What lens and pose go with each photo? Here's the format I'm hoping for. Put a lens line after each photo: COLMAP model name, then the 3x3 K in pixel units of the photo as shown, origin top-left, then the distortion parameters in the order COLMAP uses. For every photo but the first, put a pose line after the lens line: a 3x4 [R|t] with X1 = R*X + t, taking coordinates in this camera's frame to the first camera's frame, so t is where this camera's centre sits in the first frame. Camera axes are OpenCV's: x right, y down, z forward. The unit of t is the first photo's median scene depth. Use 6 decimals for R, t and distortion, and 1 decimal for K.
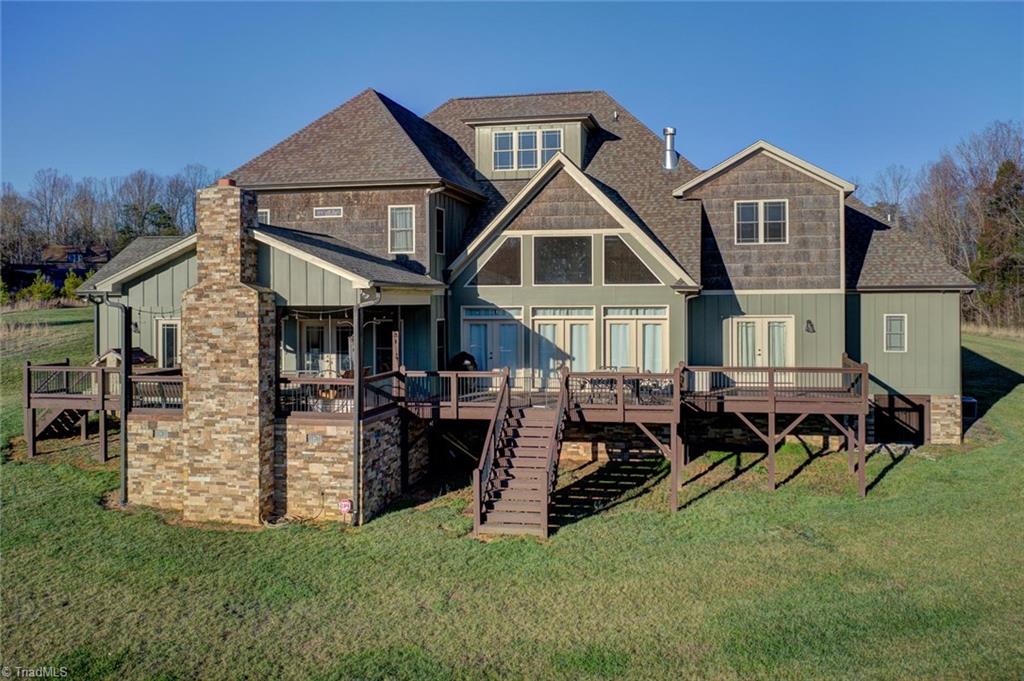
lens RADIAL K [[840.4, 0, 515.3], [0, 840.4, 335.7], [0, 0, 1]] dist [-0.012280, -0.005303]
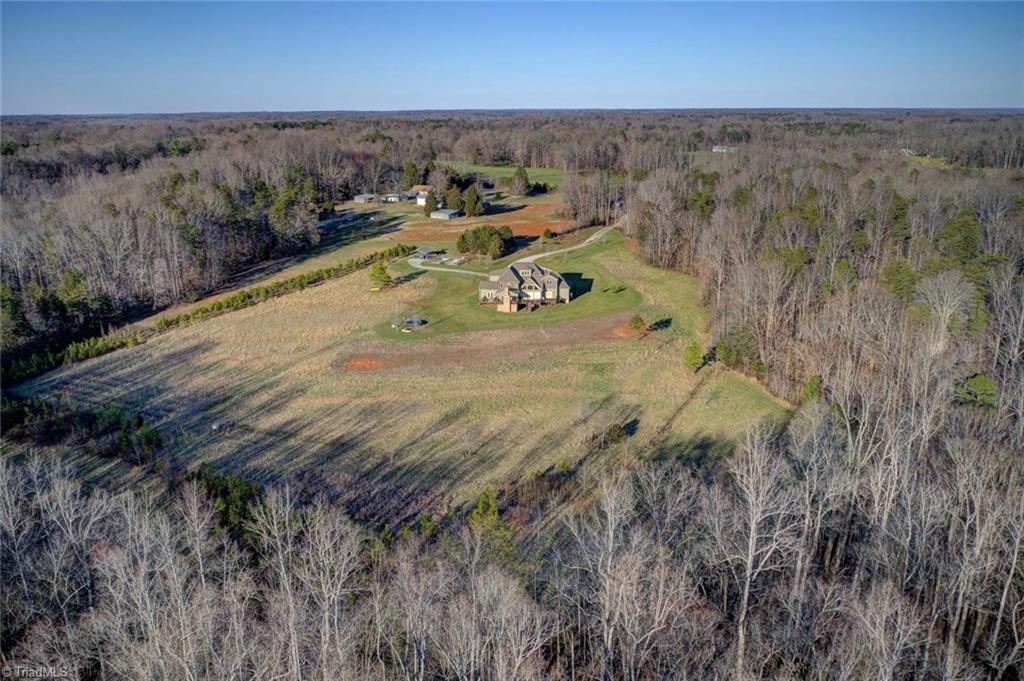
lens RADIAL K [[840.4, 0, 509.2], [0, 840.4, 338.5], [0, 0, 1]] dist [-0.012280, -0.005303]
pose [[0.992113, -0.026910, 0.122427, -1.514102], [-0.003323, 0.970695, 0.240291, -2.001703], [-0.125306, -0.238803, 0.962949, -9.281509]]
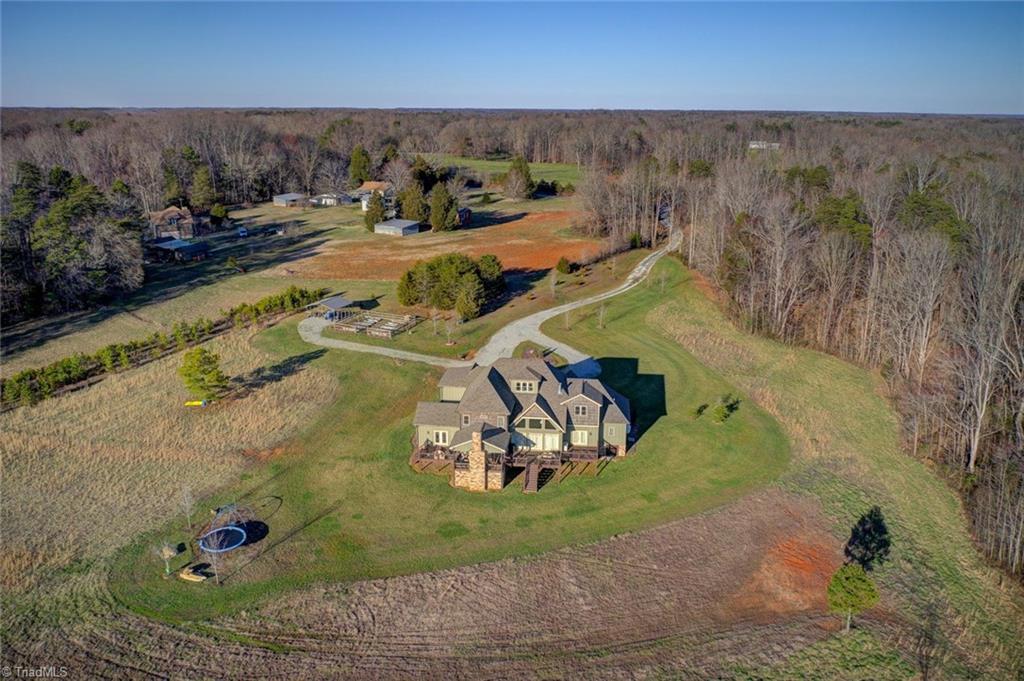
lens RADIAL K [[840.4, 0, 513.9], [0, 840.4, 344.3], [0, 0, 1]] dist [-0.012280, -0.005303]
pose [[0.991486, -0.016685, 0.129143, -0.615383], [-0.015709, 0.969187, 0.245823, -1.571526], [-0.129266, -0.245758, 0.960673, -3.113104]]
